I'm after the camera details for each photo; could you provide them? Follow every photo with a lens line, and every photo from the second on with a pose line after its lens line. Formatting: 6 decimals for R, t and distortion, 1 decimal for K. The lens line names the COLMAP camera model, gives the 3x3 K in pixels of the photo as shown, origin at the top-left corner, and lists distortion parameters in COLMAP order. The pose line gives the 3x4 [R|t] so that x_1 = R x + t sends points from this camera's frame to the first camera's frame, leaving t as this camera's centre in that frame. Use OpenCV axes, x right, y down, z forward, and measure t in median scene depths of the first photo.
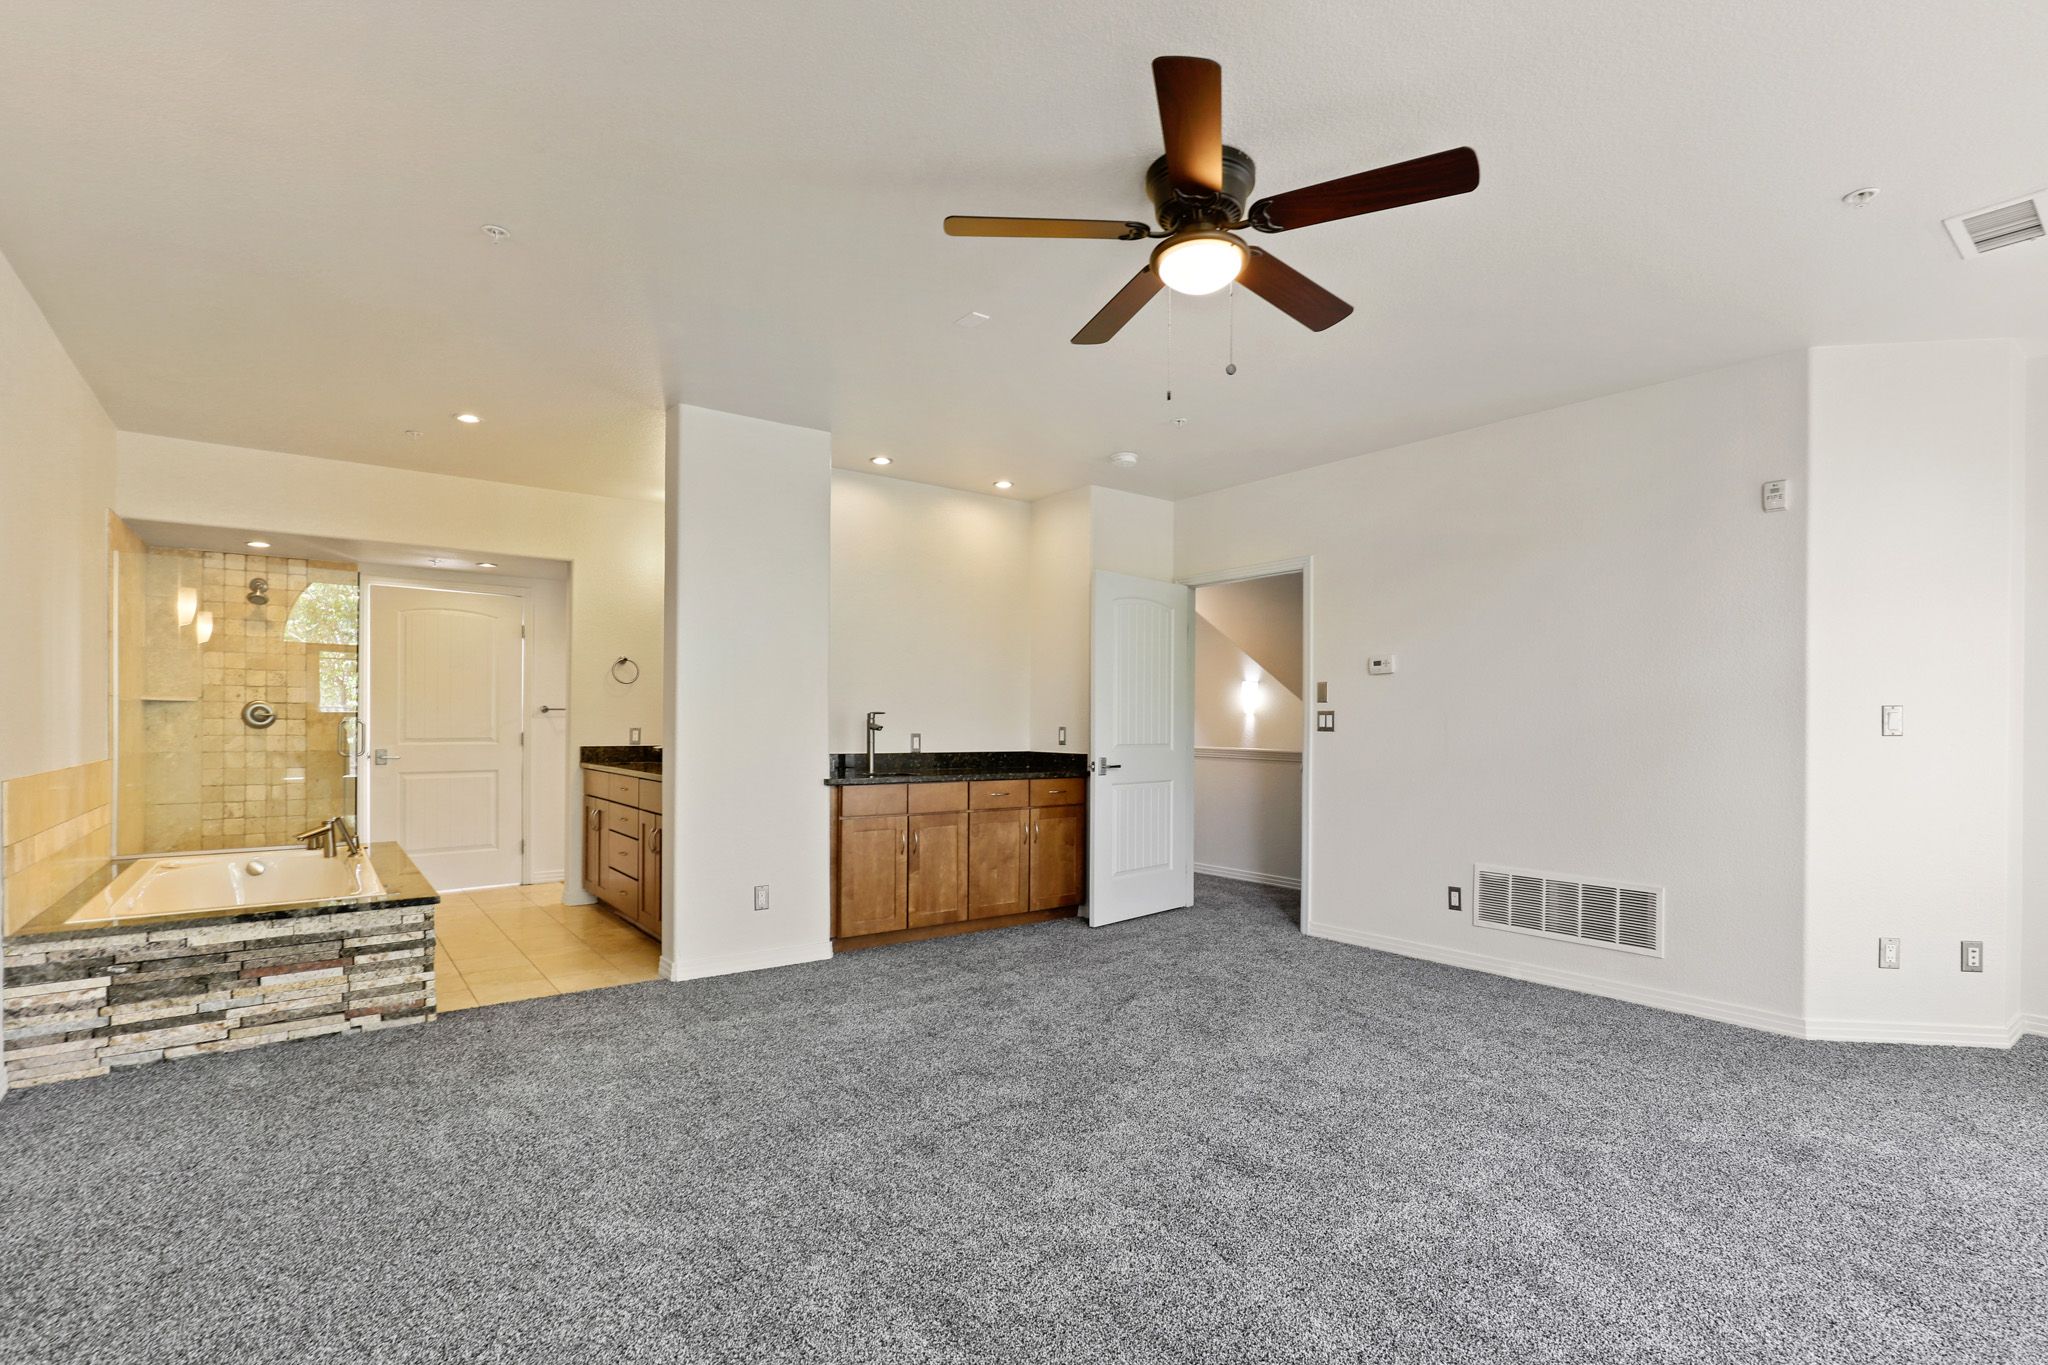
lens RADIAL K [[962.3, 0, 1014.5], [0, 962.3, 698.0], [0, 0, 1]] dist [-0.002812, -0.000773]
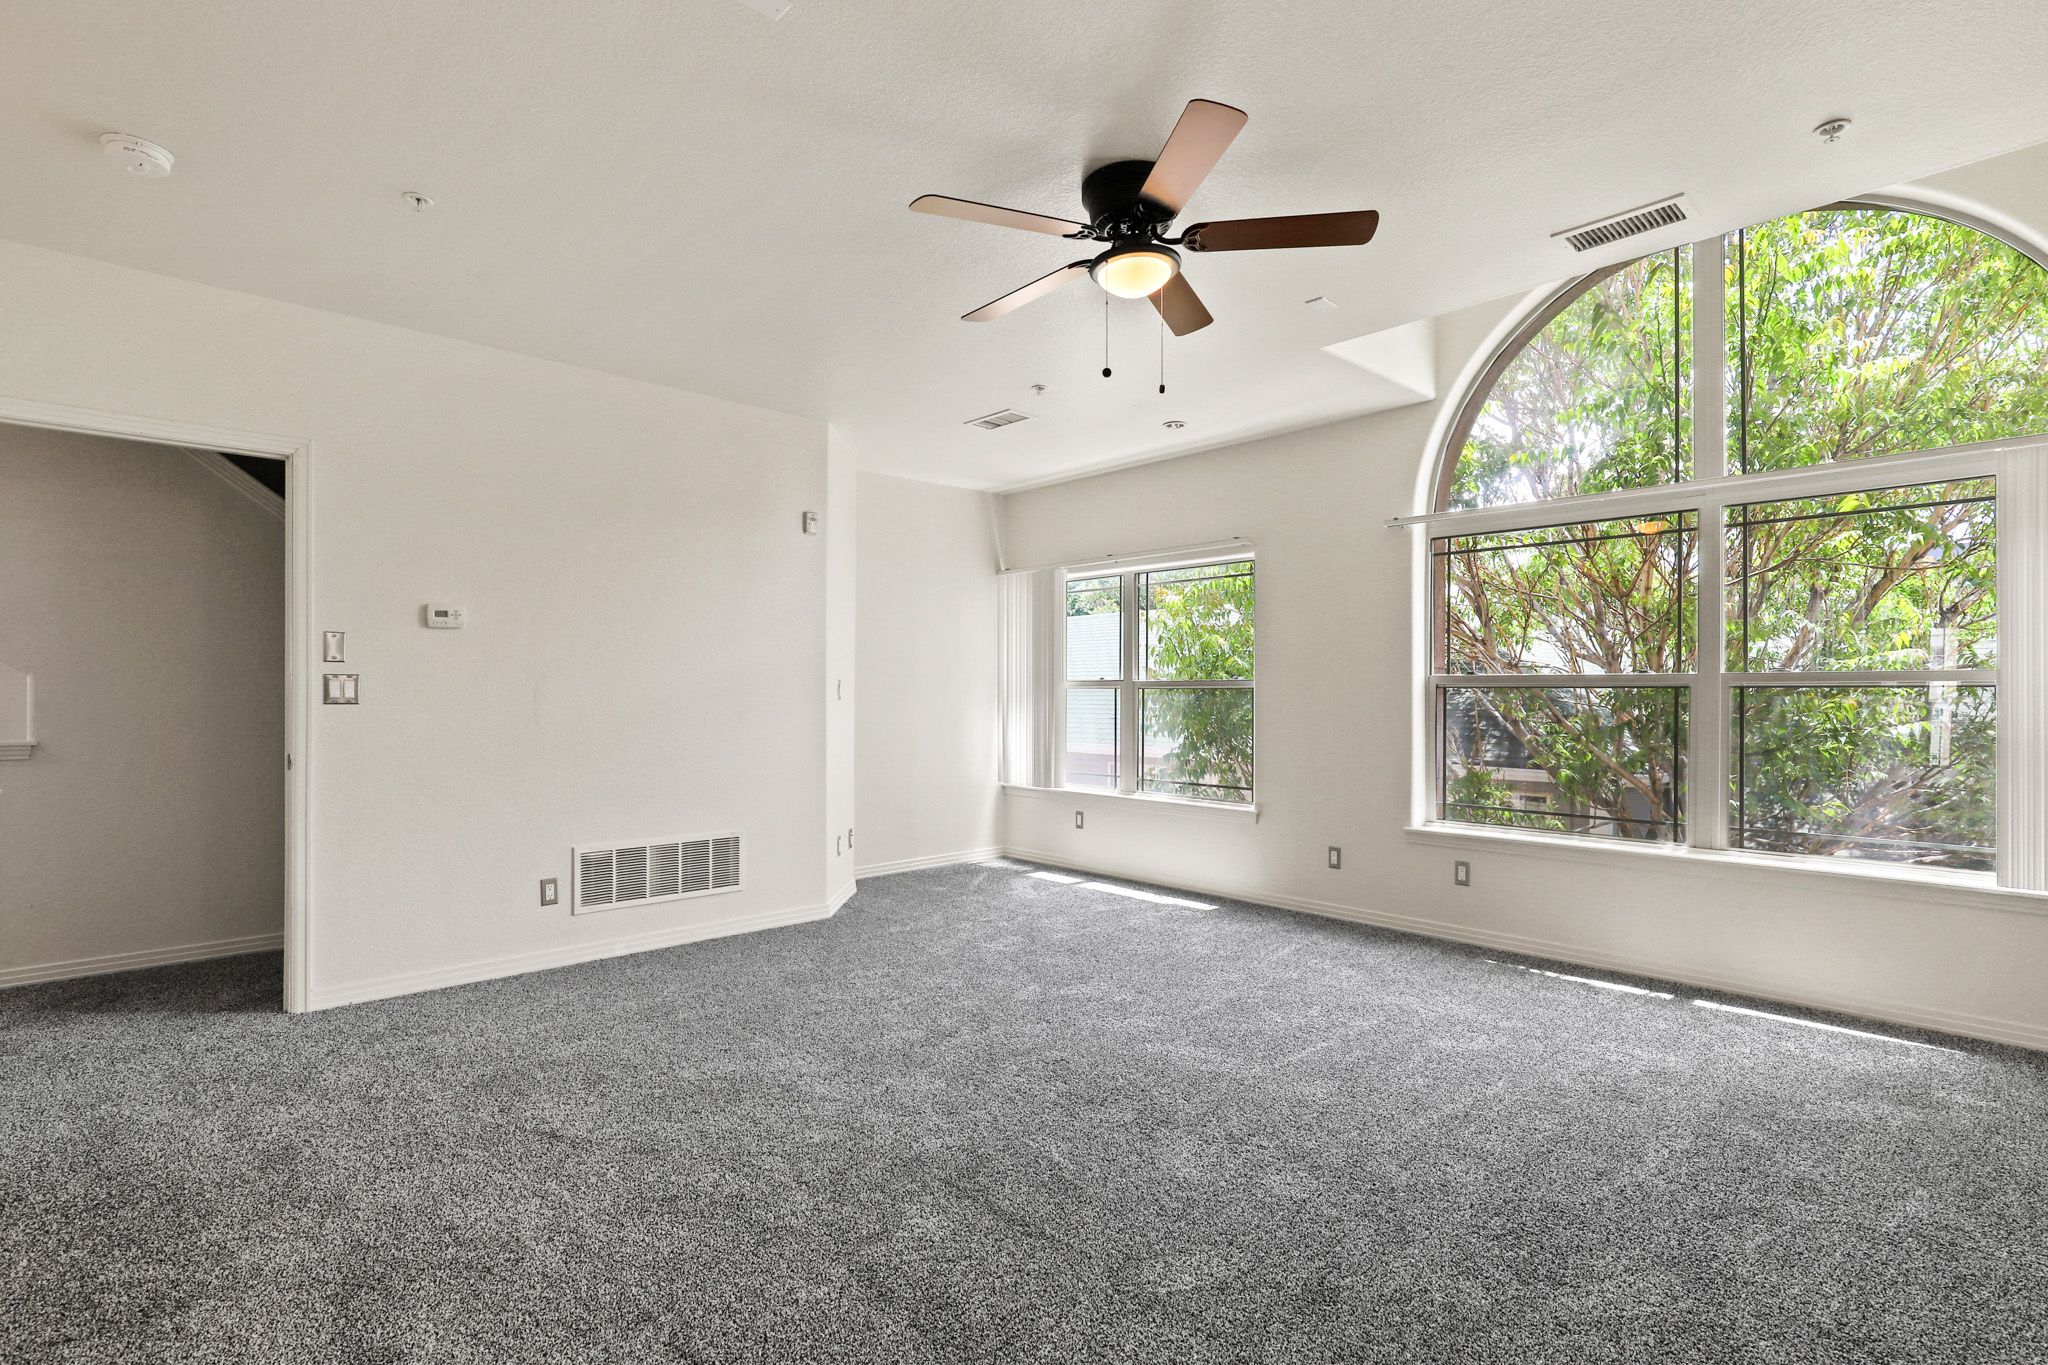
lens RADIAL K [[962.3, 0, 1014.5], [0, 962.3, 698.0], [0, 0, 1]] dist [-0.002812, -0.000773]
pose [[-0.085497, -0.005190, 0.996325, -0.452190], [-0.021363, 0.999766, 0.003375, 0.019994], [-0.996109, -0.020996, -0.085588, 0.659331]]
